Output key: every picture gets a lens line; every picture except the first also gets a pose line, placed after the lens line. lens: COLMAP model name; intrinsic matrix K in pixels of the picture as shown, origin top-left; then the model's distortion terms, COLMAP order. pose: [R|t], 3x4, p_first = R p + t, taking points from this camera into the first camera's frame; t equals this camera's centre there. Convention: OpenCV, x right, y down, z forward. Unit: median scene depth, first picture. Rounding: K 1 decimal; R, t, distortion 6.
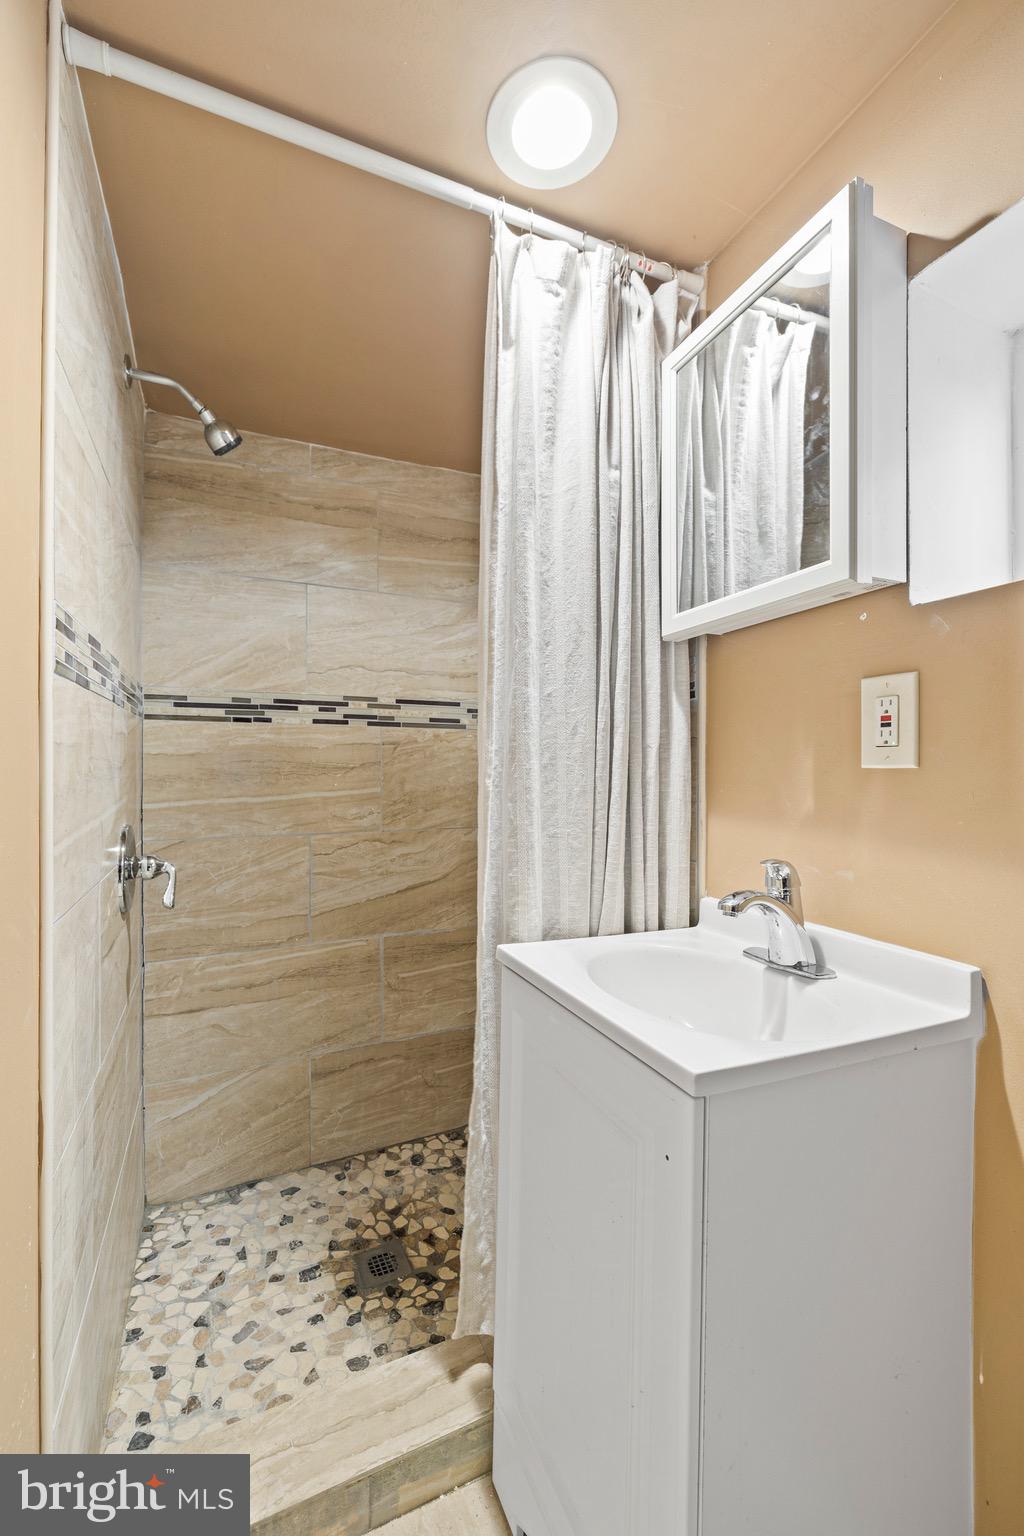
lens RADIAL K [[653.7, 0, 511.5], [0, 653.7, 767.6], [0, 0, 1]] dist [0.012514, -0.000467]
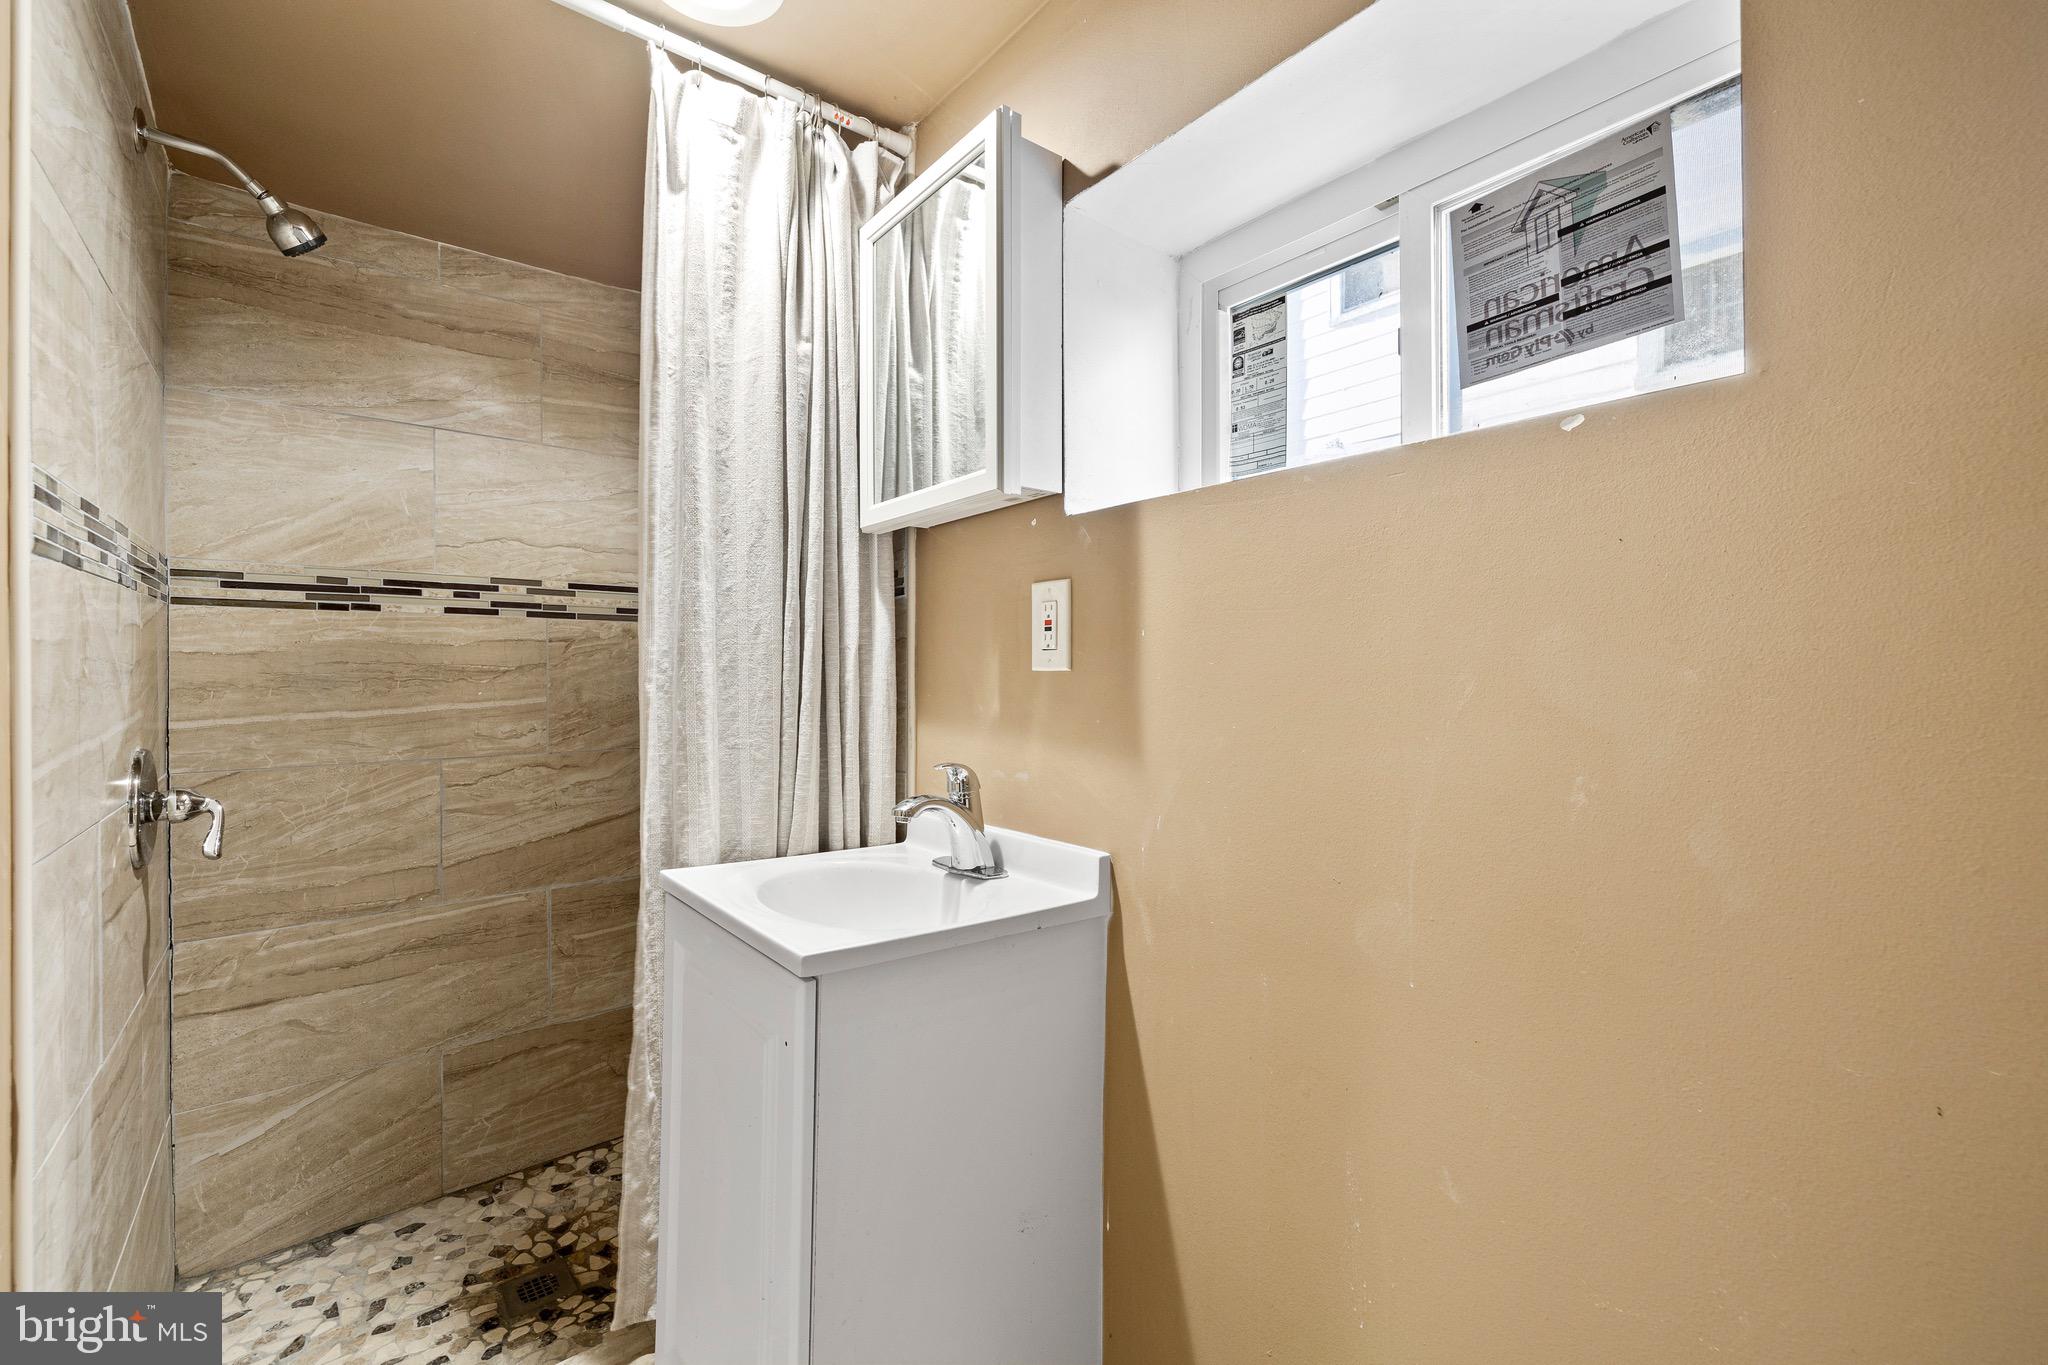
lens RADIAL K [[871.6, 0, 1023.1], [0, 871.6, 674.7], [0, 0, 1]] dist [0.012514, -0.000467]
pose [[0.967165, -0.002611, 0.254135, 0.118350], [0.001475, 0.999988, 0.004662, 0.000460], [-0.254144, -0.004134, 0.967158, -0.208203]]
